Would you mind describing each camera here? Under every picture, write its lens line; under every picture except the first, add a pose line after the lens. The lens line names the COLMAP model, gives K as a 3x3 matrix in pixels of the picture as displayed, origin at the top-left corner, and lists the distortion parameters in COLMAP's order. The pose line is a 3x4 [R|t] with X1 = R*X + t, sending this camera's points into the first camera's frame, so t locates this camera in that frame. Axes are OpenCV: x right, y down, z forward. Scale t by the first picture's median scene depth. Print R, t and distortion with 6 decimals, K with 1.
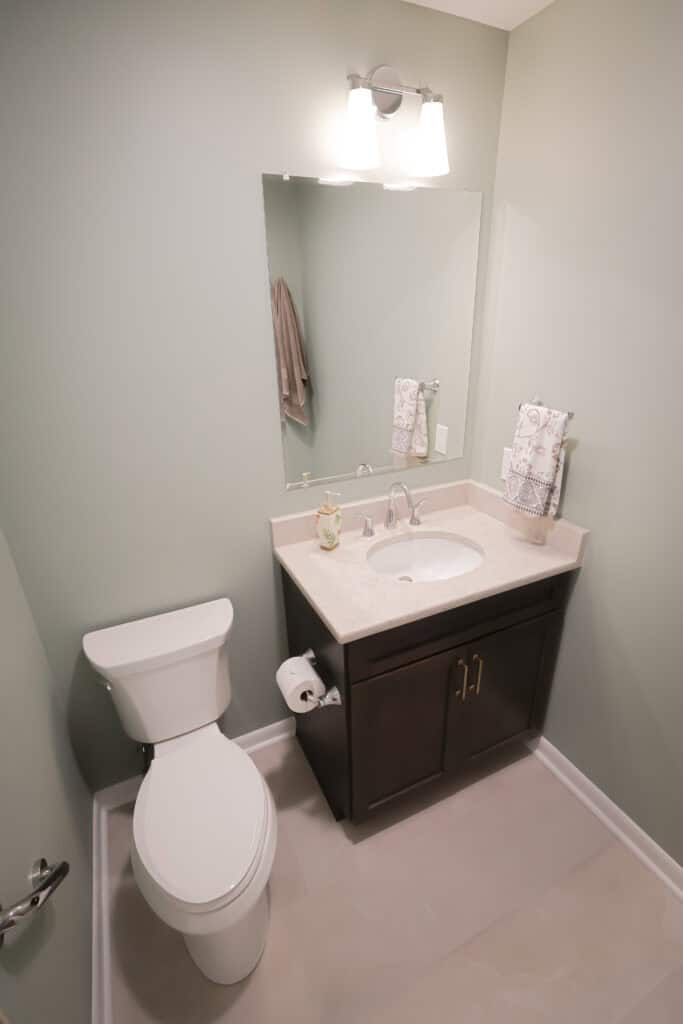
lens RADIAL K [[471.1, 0, 341.8], [0, 471.1, 513.9], [0, 0, 1]] dist [-0.000194, 0.000502]
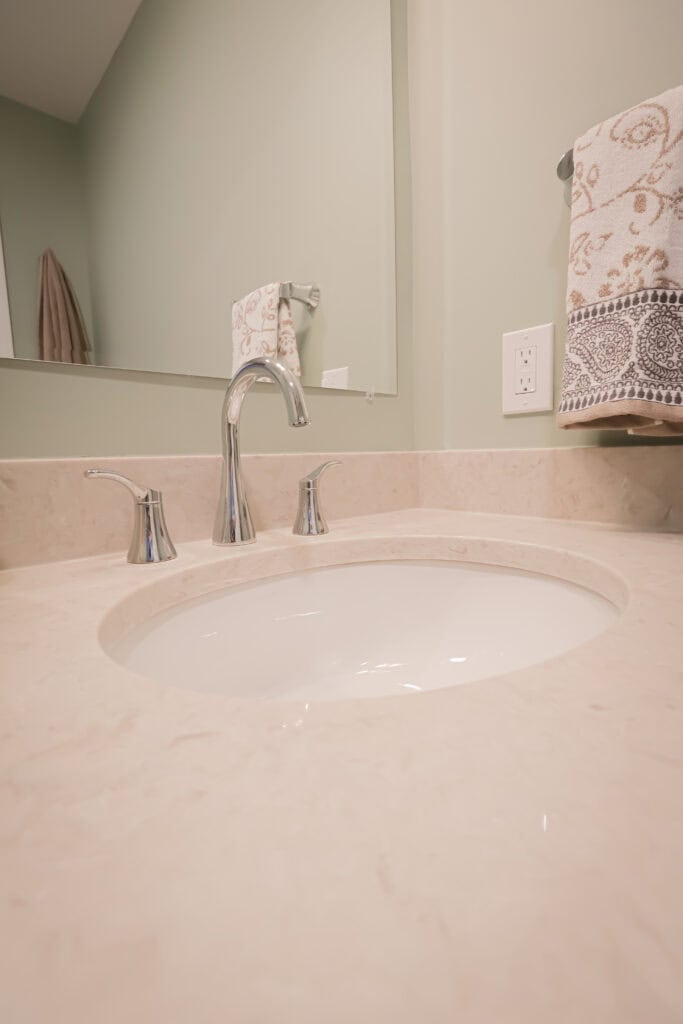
lens RADIAL K [[471.1, 0, 336.7], [0, 471.1, 510.2], [0, 0, 1]] dist [-0.000194, 0.000502]
pose [[0.955443, -0.044266, 0.291838, 0.065845], [0.122049, 0.959462, -0.254042, 0.081490], [-0.268762, 0.278341, 0.922113, 0.586248]]
